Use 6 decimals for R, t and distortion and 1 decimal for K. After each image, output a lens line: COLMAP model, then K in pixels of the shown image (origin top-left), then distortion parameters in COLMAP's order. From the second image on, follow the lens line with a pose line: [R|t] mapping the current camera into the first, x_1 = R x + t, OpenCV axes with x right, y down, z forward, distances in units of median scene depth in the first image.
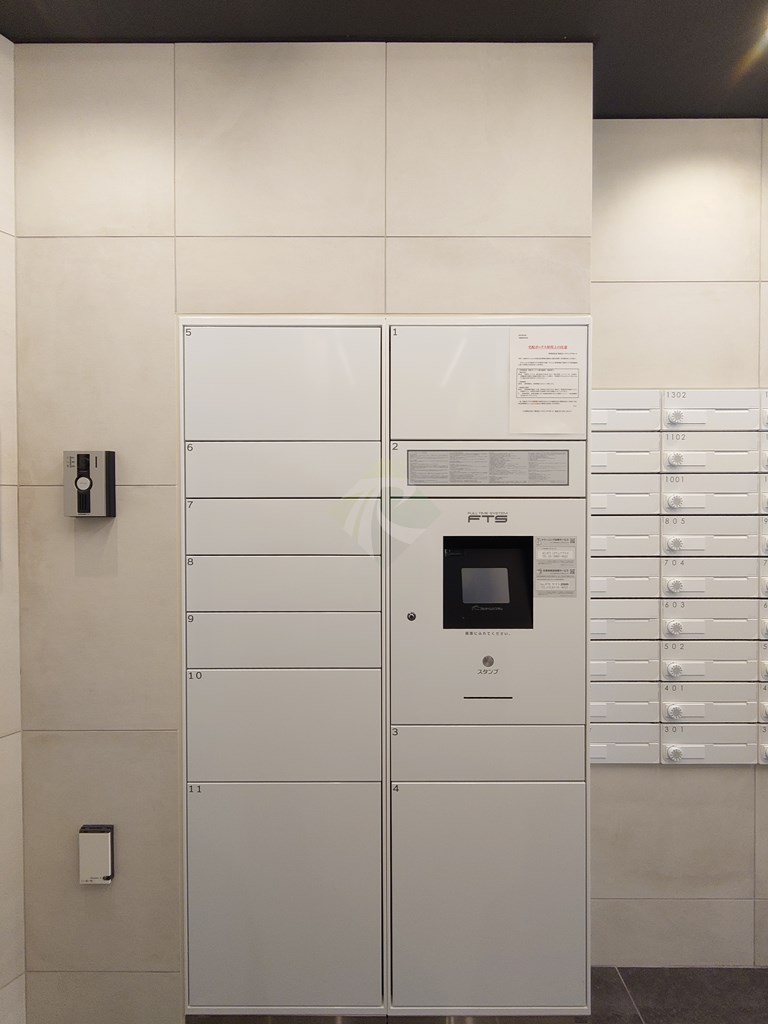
lens RADIAL K [[364.4, 0, 384.0], [0, 364.4, 512.0], [0, 0, 1]] dist [-0.008802, -0.000535]
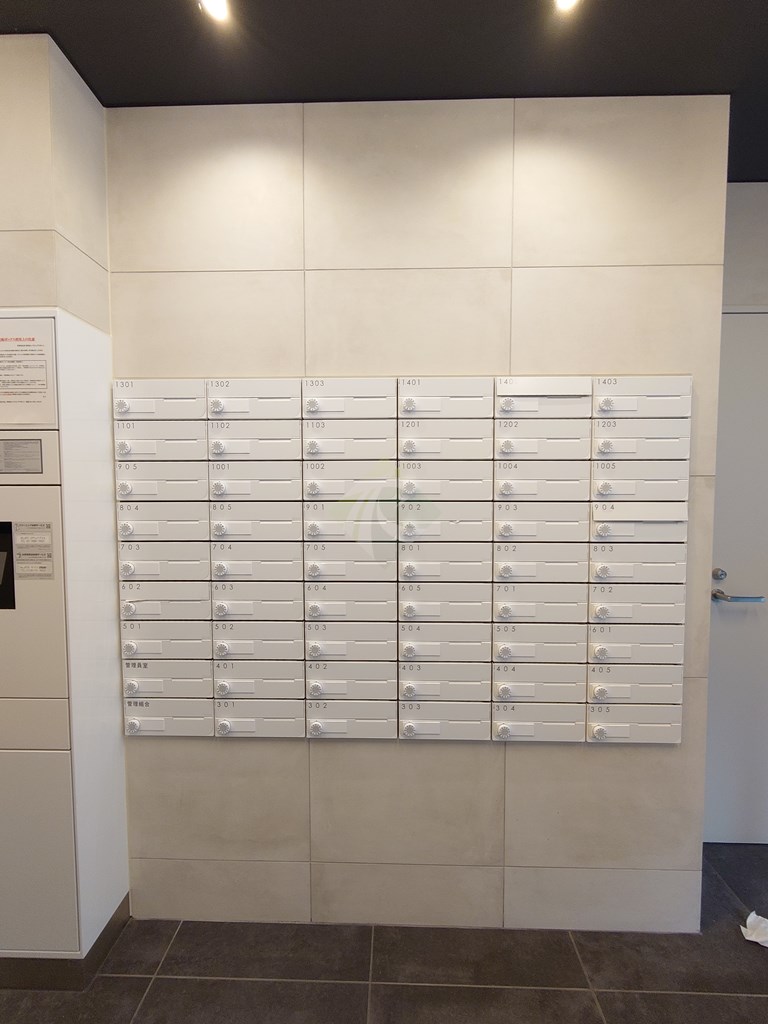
lens RADIAL K [[364.4, 0, 384.0], [0, 364.4, 512.0], [0, 0, 1]] dist [-0.008802, -0.000535]
pose [[0.999872, -0.004631, 0.015335, 1.257796], [0.004111, 0.999421, 0.033776, 0.005941], [-0.015483, -0.033709, 0.999312, -0.048935]]
